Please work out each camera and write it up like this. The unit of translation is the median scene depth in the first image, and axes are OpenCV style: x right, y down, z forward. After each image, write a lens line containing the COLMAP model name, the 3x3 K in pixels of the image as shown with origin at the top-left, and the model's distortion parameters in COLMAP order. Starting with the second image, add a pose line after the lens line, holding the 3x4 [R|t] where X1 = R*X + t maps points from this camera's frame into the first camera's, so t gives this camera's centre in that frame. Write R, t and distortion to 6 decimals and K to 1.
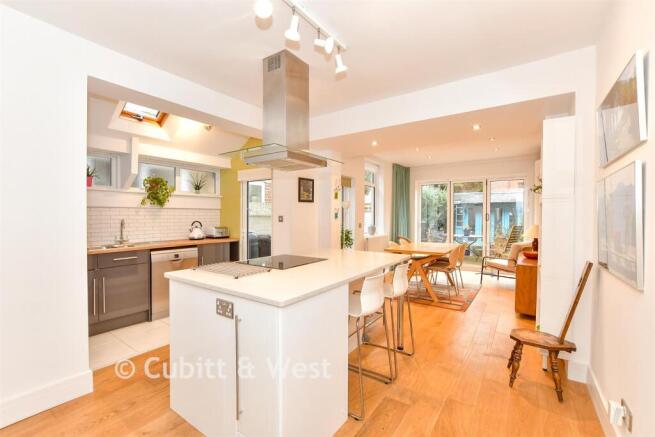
lens RADIAL K [[286.1, 0, 327.8], [0, 286.1, 216.8], [0, 0, 1]] dist [0.000427, -0.000038]
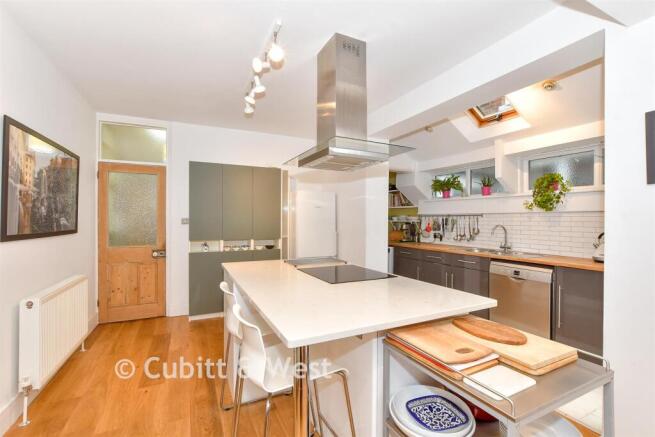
lens RADIAL K [[286.1, 0, 327.0], [0, 286.1, 218.8], [0, 0, 1]] dist [0.000427, -0.000038]
pose [[-0.483945, -0.006546, -0.875074, 0.423056], [-0.009004, 0.999956, -0.002501, -0.005431], [0.875052, 0.006669, -0.483982, 0.924902]]
